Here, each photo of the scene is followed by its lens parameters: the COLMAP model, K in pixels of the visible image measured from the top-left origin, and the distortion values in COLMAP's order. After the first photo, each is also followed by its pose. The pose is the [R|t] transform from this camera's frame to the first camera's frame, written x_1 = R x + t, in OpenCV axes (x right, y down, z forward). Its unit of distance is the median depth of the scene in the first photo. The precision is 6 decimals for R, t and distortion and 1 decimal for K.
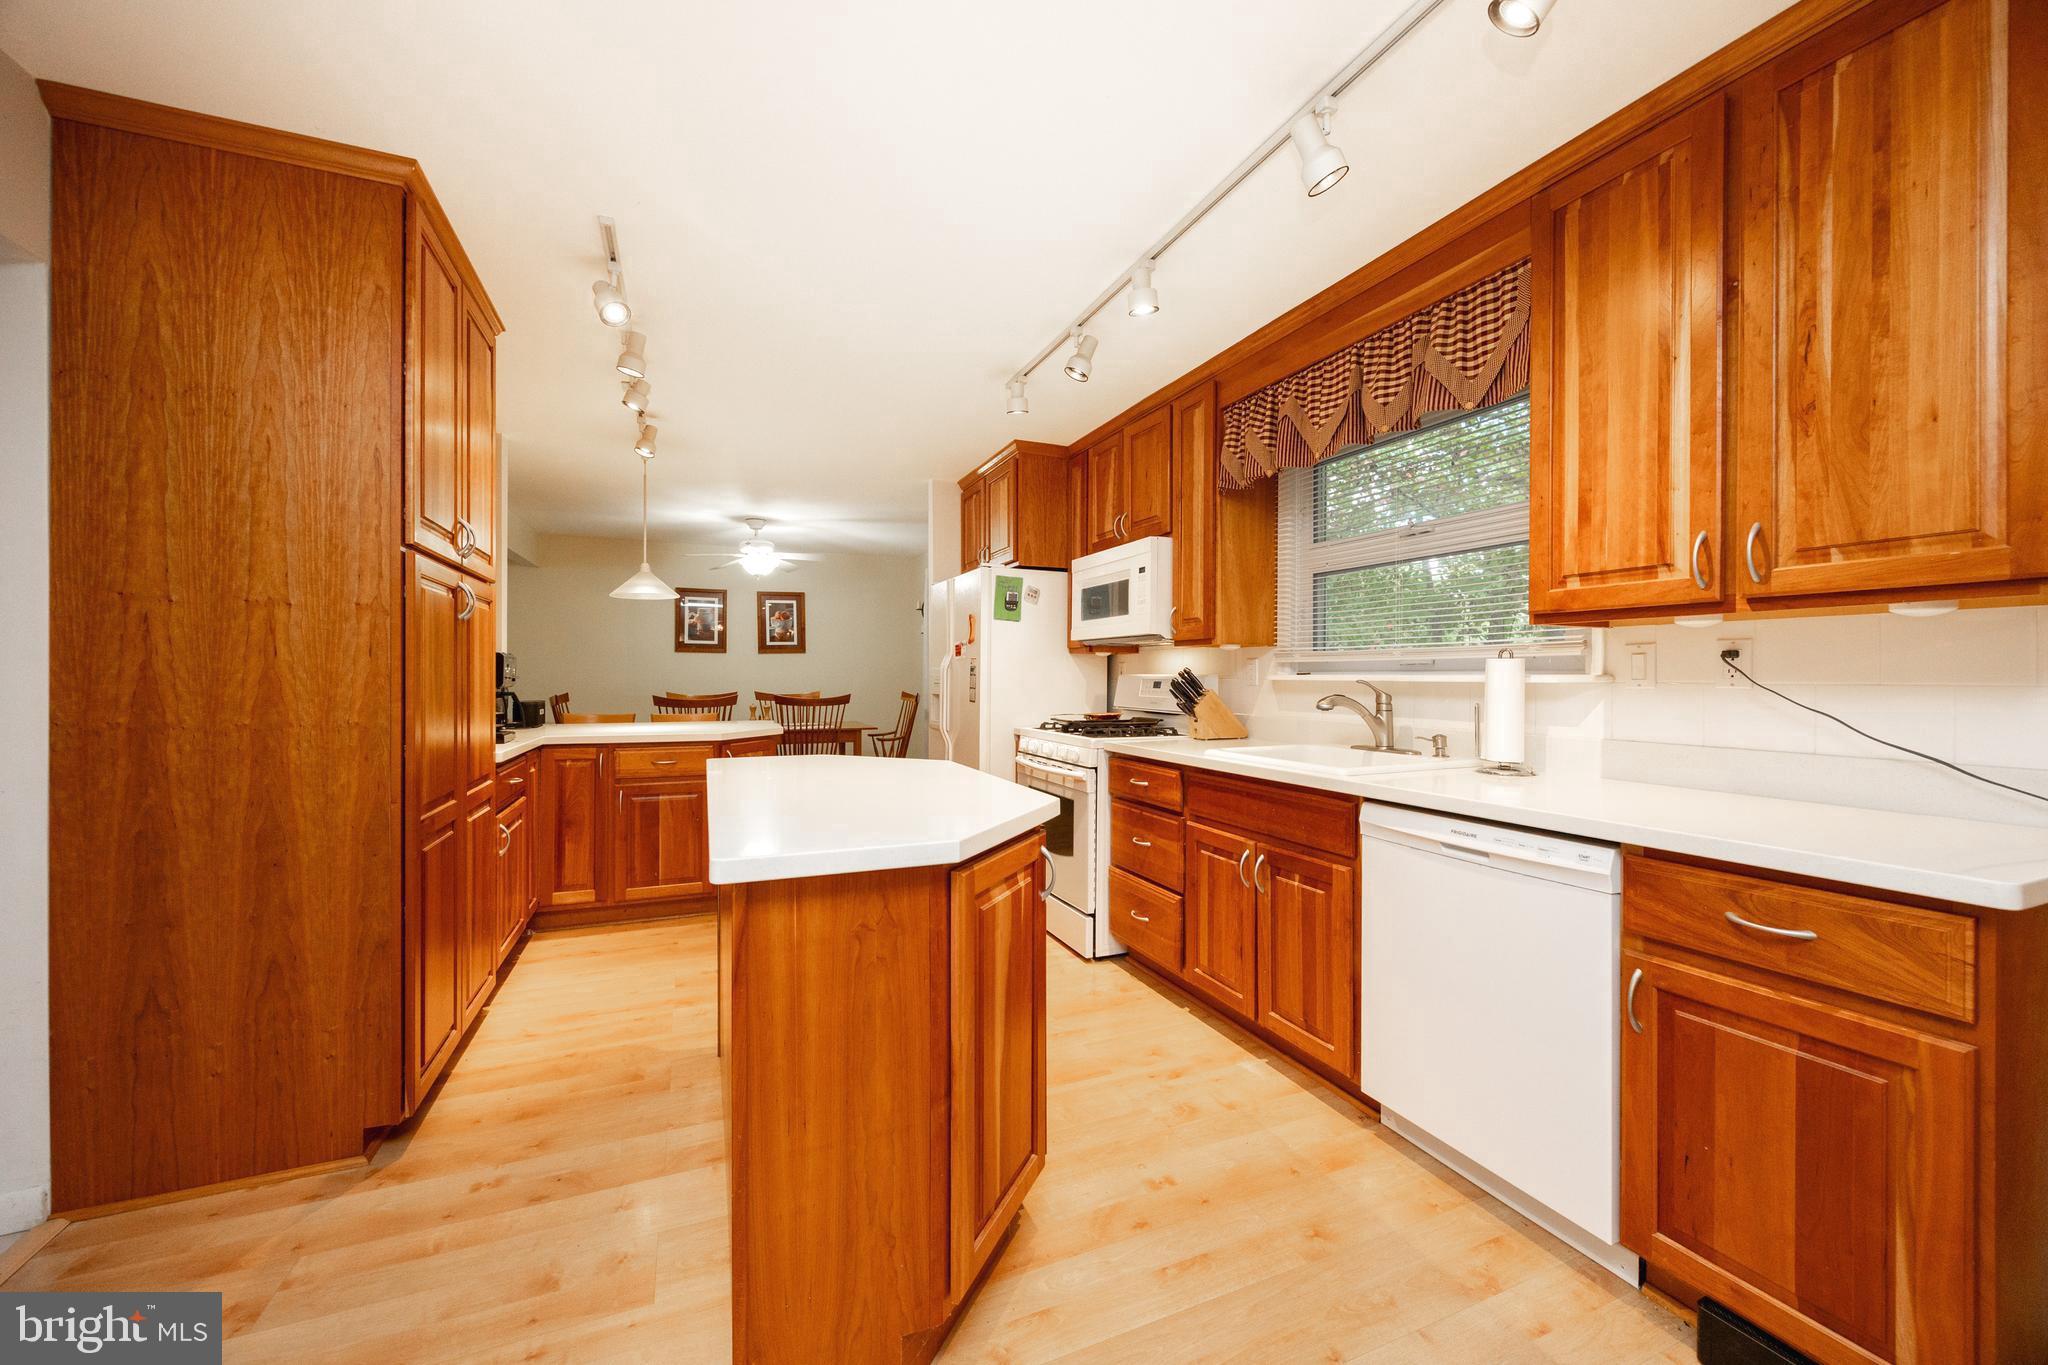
lens RADIAL K [[793.4, 0, 984.1], [0, 793.4, 674.7], [0, 0, 1]] dist [-0.003139, -0.001107]
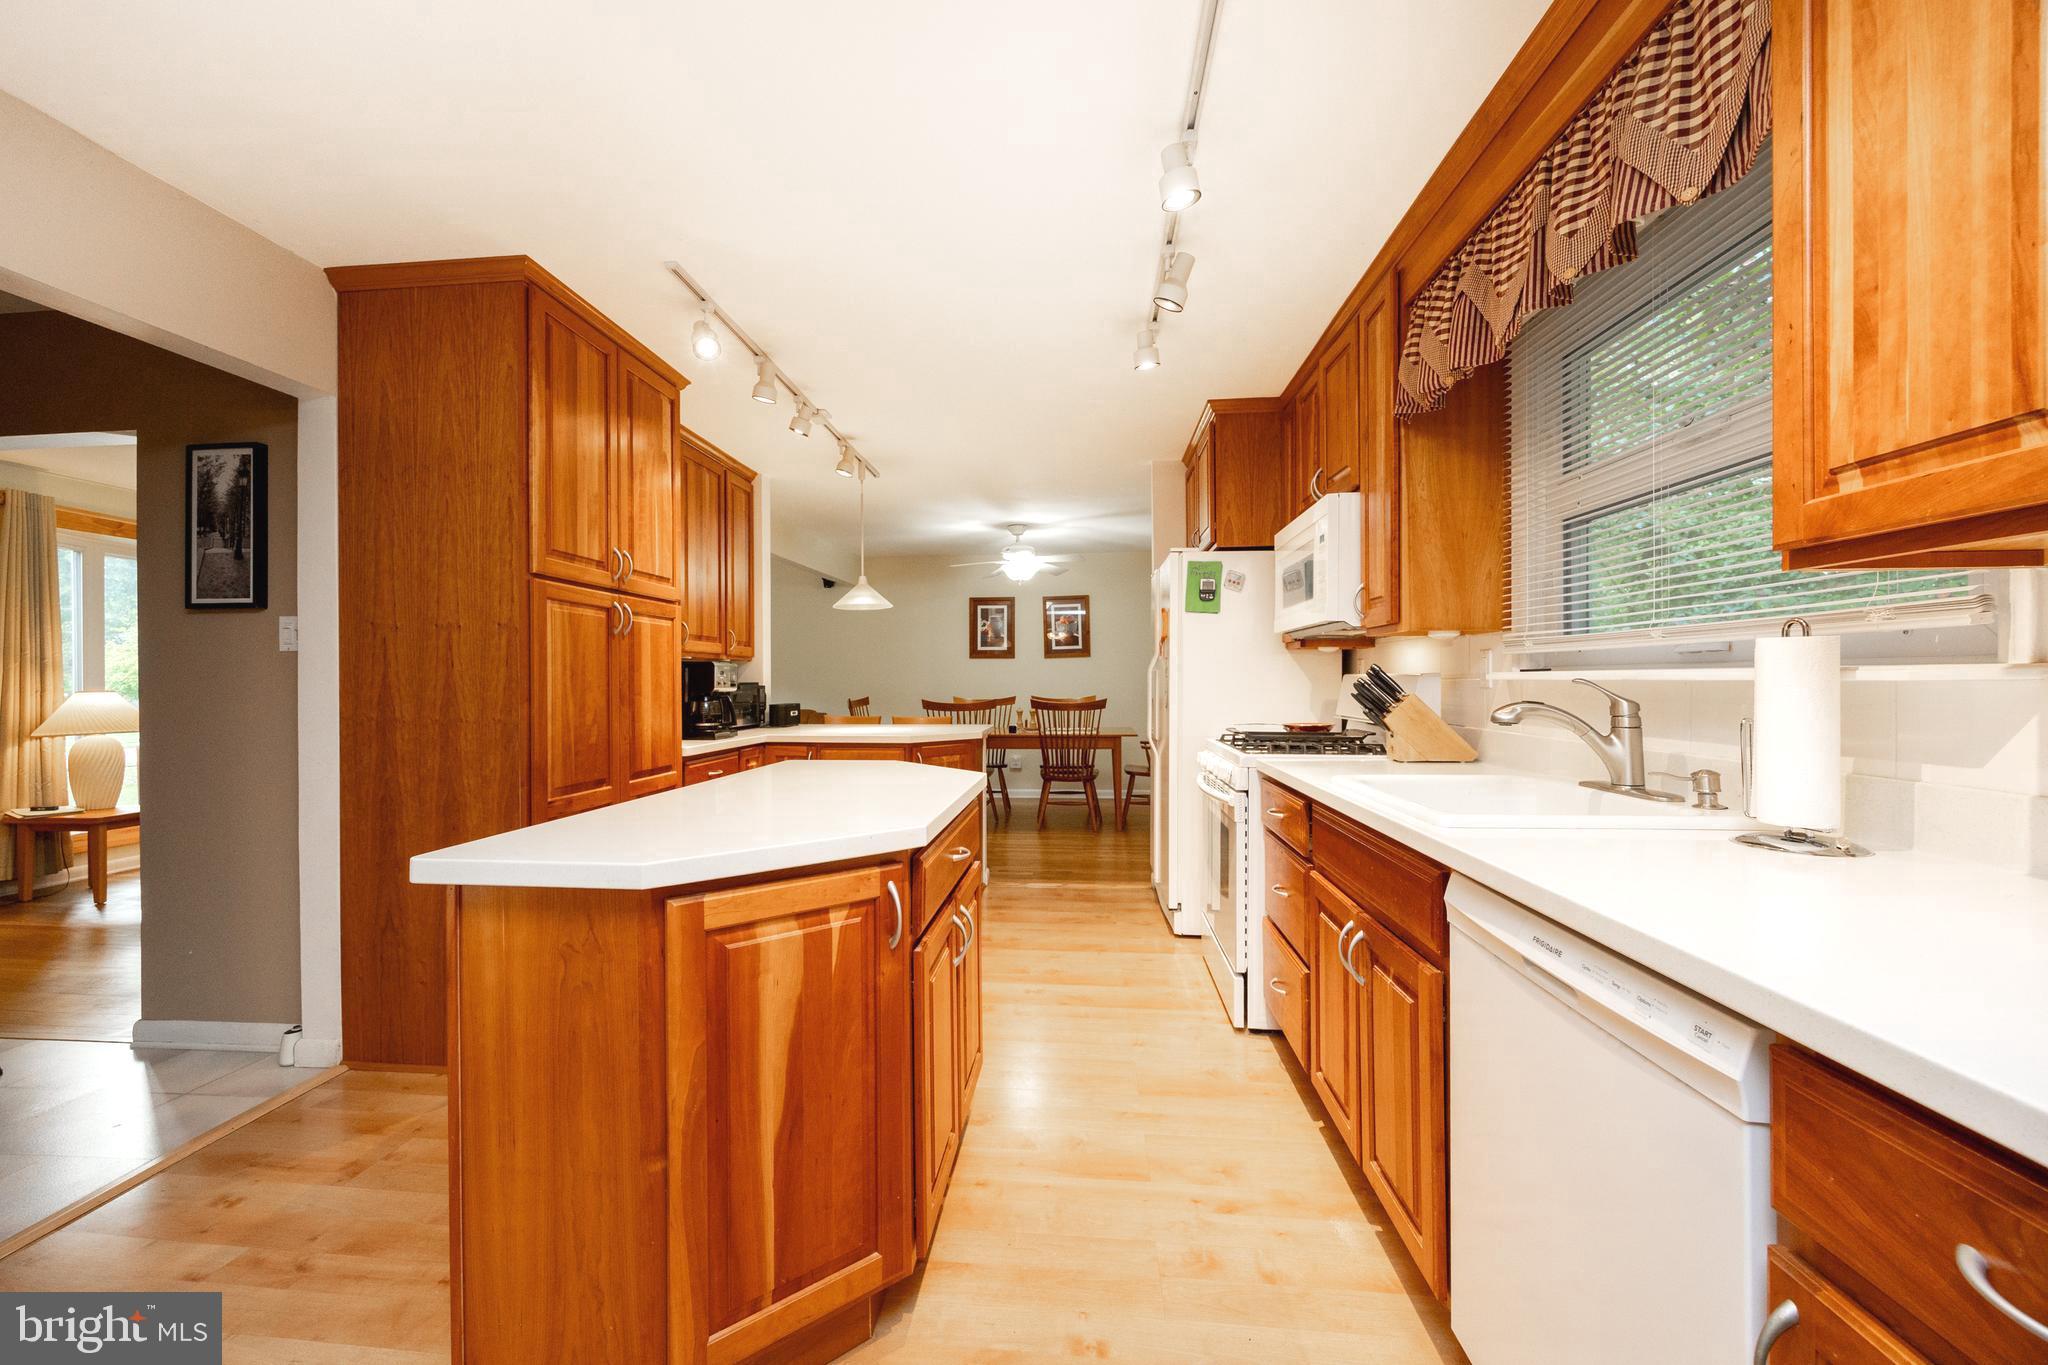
lens RADIAL K [[793.4, 0, 959.8], [0, 793.4, 680.5], [0, 0, 1]] dist [-0.003139, -0.001107]
pose [[0.874676, -0.007584, -0.484648, 0.442744], [0.008209, 0.999966, -0.000833, 0.005808], [0.484638, -0.003250, 0.874709, 0.258726]]
